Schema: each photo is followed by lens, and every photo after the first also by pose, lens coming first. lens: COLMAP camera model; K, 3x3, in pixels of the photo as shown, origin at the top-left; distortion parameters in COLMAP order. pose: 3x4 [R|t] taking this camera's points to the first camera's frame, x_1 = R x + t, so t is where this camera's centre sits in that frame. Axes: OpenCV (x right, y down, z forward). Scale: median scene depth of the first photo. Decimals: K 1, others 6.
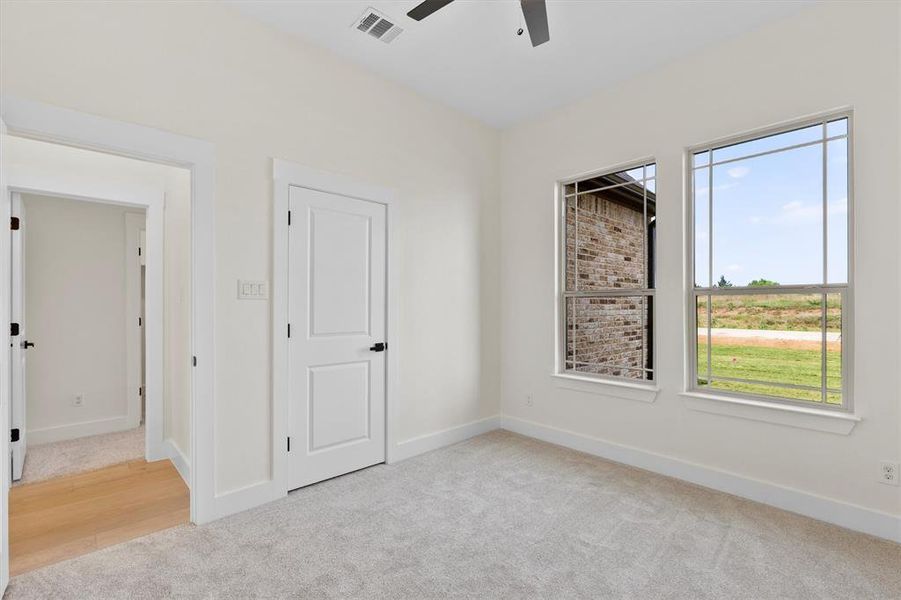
lens RADIAL K [[407.1, 0, 450.5], [0, 407.1, 302.5], [0, 0, 1]] dist [0.017091, 0.000287]
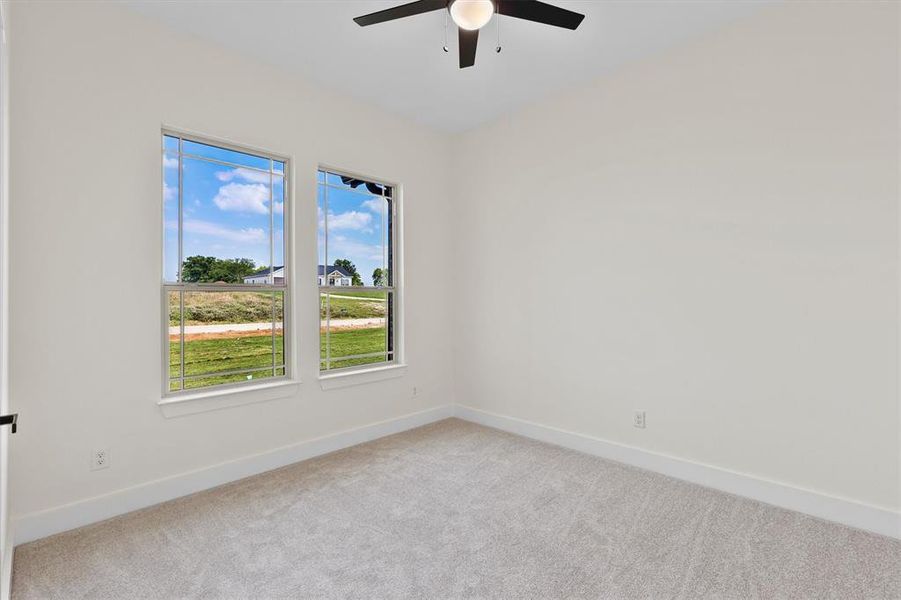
lens RADIAL K [[407.1, 0, 457.0], [0, 407.1, 299.2], [0, 0, 1]] dist [0.017091, 0.000287]
pose [[-0.016260, 0.001623, 0.999866, -0.423903], [0.003062, 0.999994, -0.001573, 0.006255], [-0.999863, 0.003036, -0.016265, 0.484845]]
